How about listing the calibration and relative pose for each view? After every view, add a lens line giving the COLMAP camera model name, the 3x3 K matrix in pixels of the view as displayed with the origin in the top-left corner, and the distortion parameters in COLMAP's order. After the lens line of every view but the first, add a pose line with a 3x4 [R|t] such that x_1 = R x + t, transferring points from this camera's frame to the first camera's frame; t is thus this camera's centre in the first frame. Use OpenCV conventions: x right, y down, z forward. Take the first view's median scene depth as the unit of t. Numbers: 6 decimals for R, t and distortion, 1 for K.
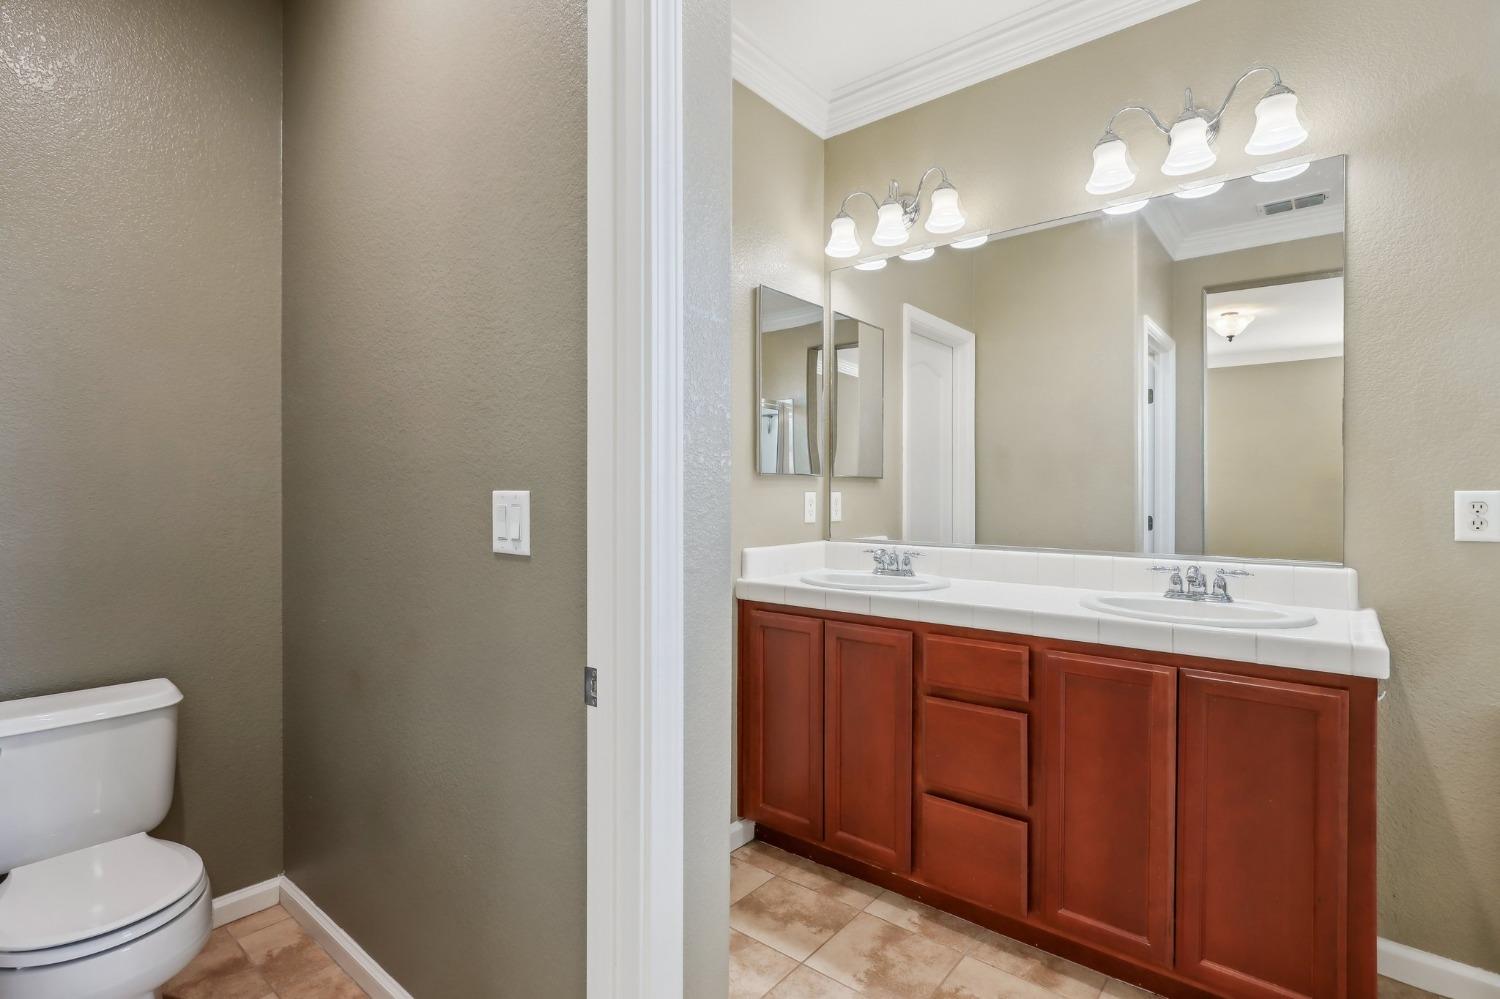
lens RADIAL K [[725.7, 0, 723.9], [0, 725.7, 497.9], [0, 0, 1]] dist [0.000677, -0.000009]
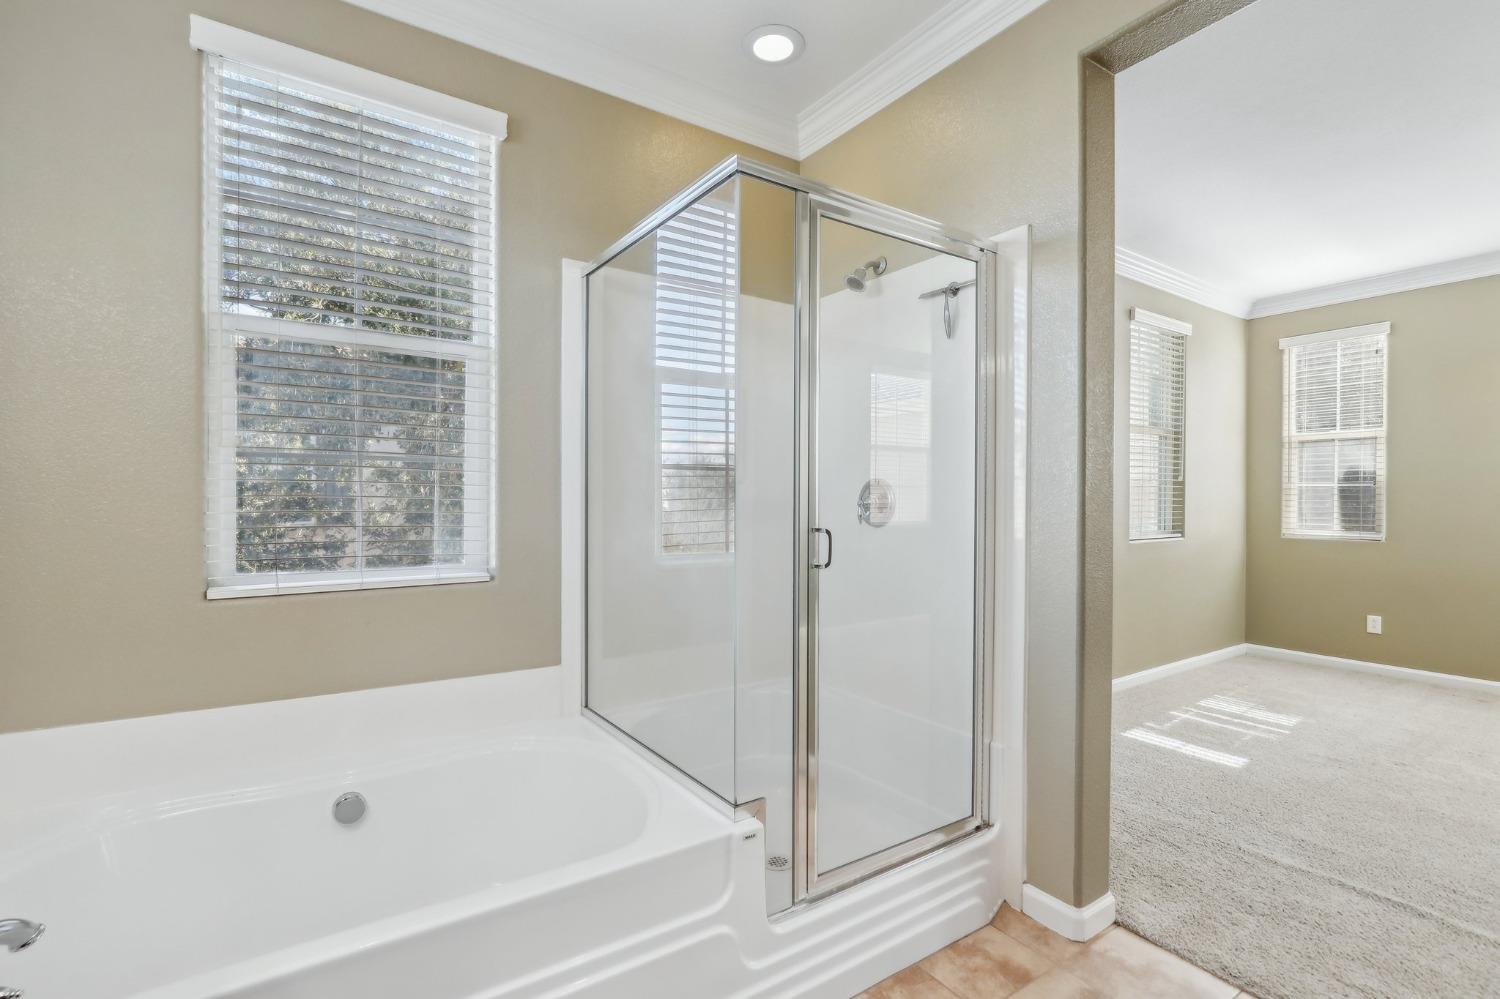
lens RADIAL K [[687.0, 0, 744.0], [0, 687.0, 491.7], [0, 0, 1]] dist [-0.003633, -0.000381]
pose [[0.960850, 0.002262, -0.277060, 0.234445], [-0.004986, 0.999946, -0.009128, -0.079892], [0.277024, 0.010152, 0.960809, 2.675782]]
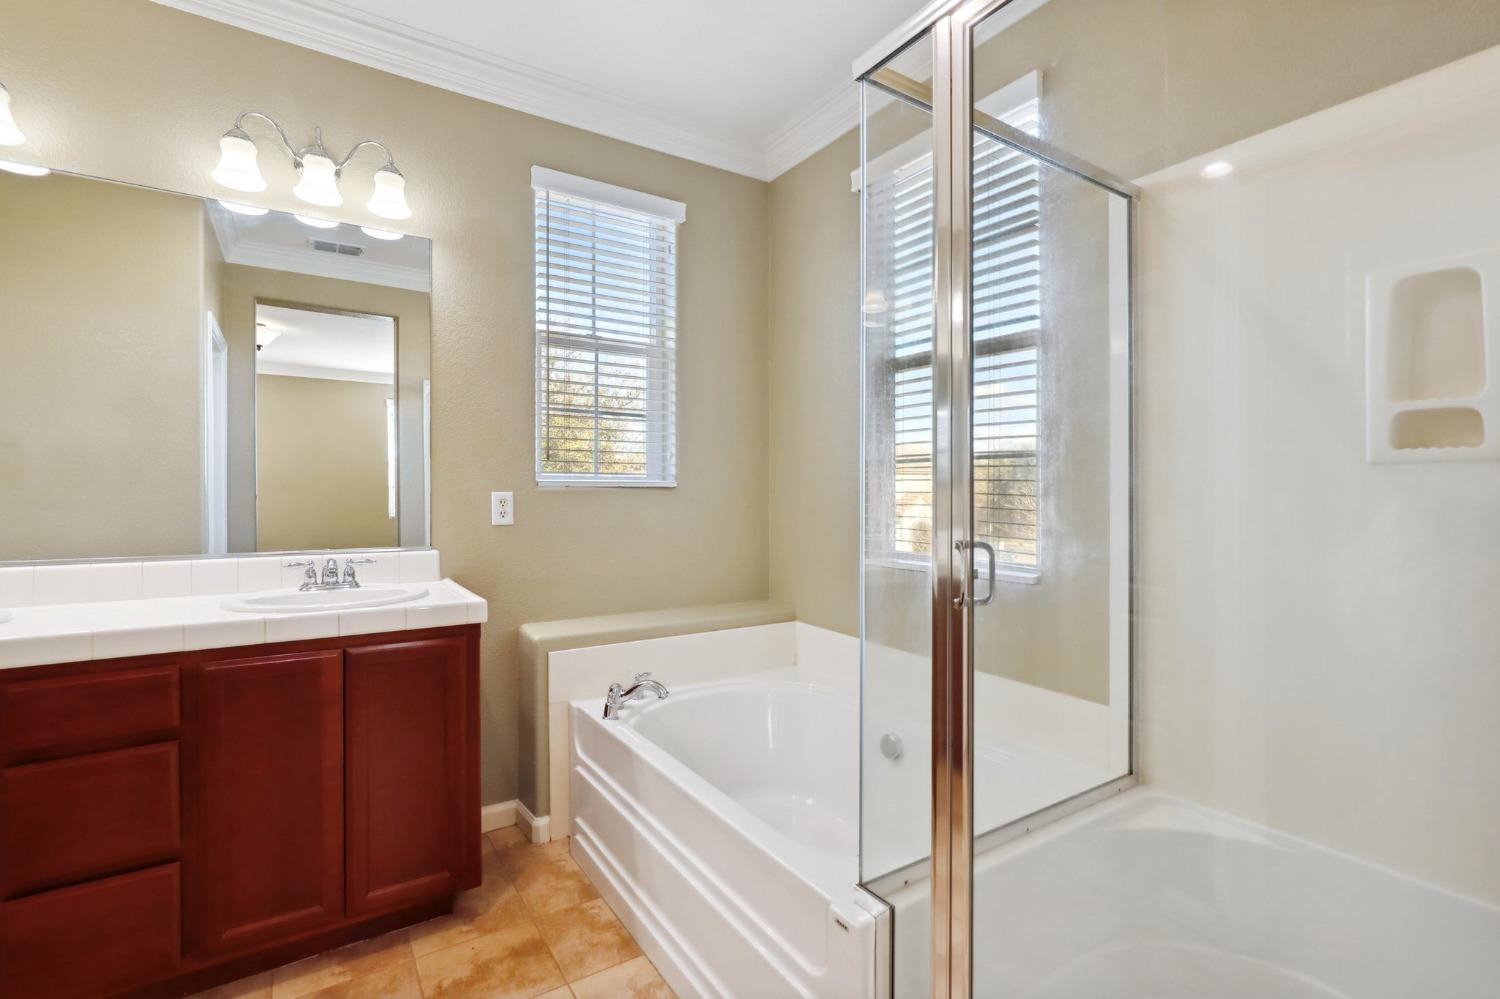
lens RADIAL K [[683.4, 0, 750.0], [0, 683.4, 499.5], [0, 0, 1]] dist [-0.002125, -0.000129]
pose [[0.288036, -0.010788, 0.957559, -0.161156], [0.007071, 0.999933, 0.009139, -0.002905], [-0.957593, 0.004138, 0.288093, 0.070104]]
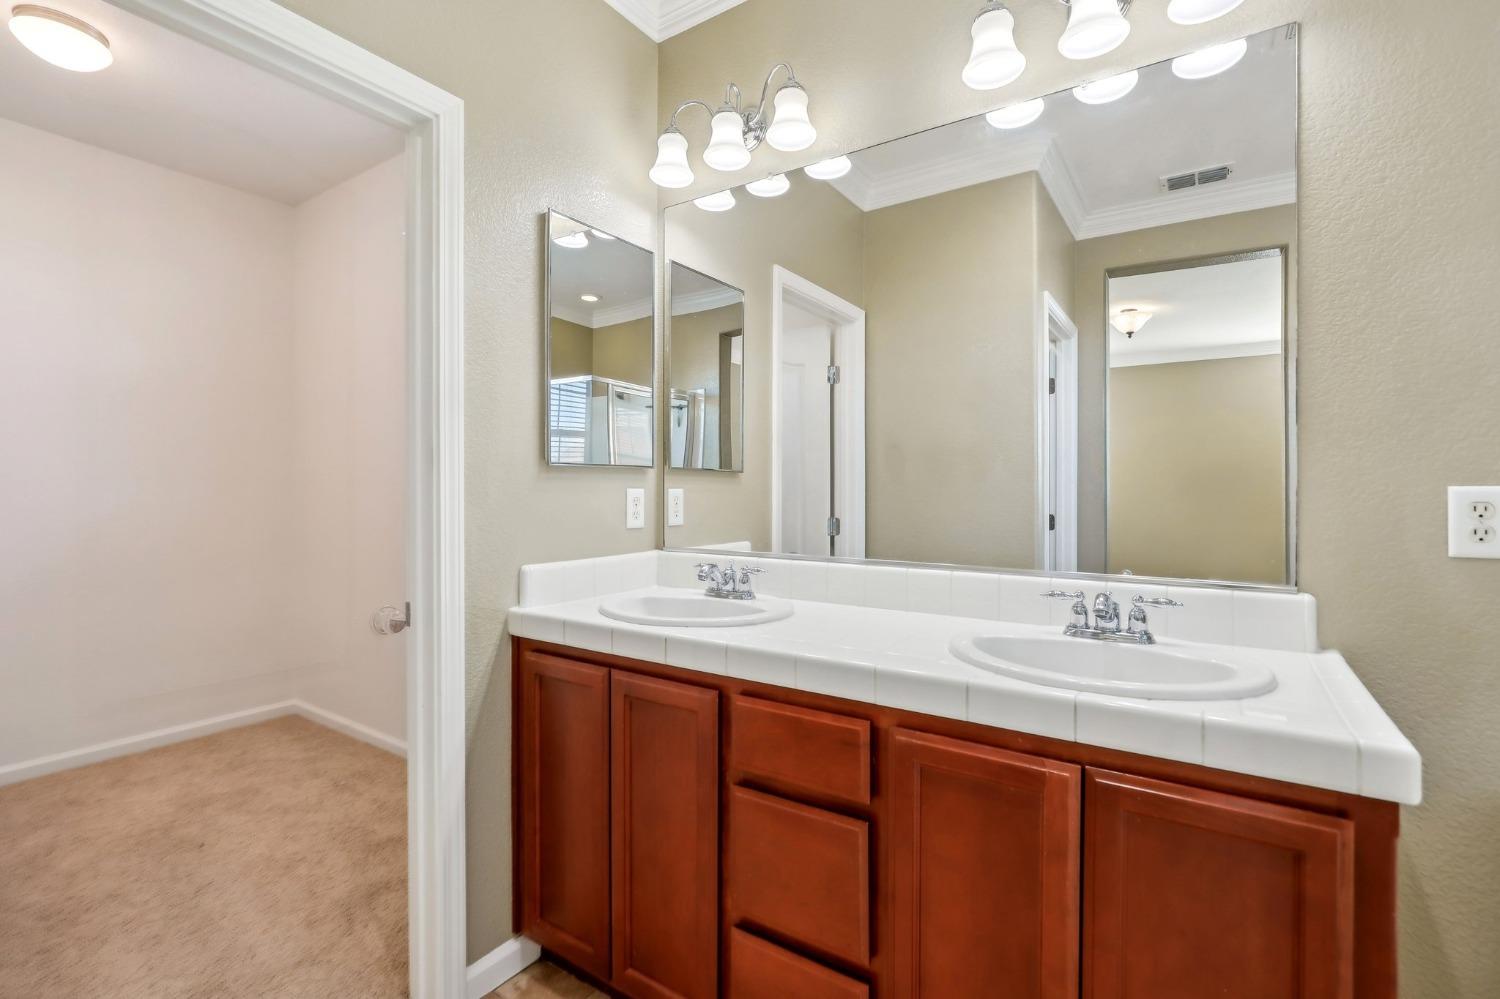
lens RADIAL K [[687.0, 0, 744.0], [0, 687.0, 491.7], [0, 0, 1]] dist [-0.003633, -0.000381]
pose [[0.994654, -0.000040, 0.103265, 0.213039], [0.000465, 0.999991, -0.004097, -0.001921], [-0.103264, 0.004123, 0.994645, 0.342988]]
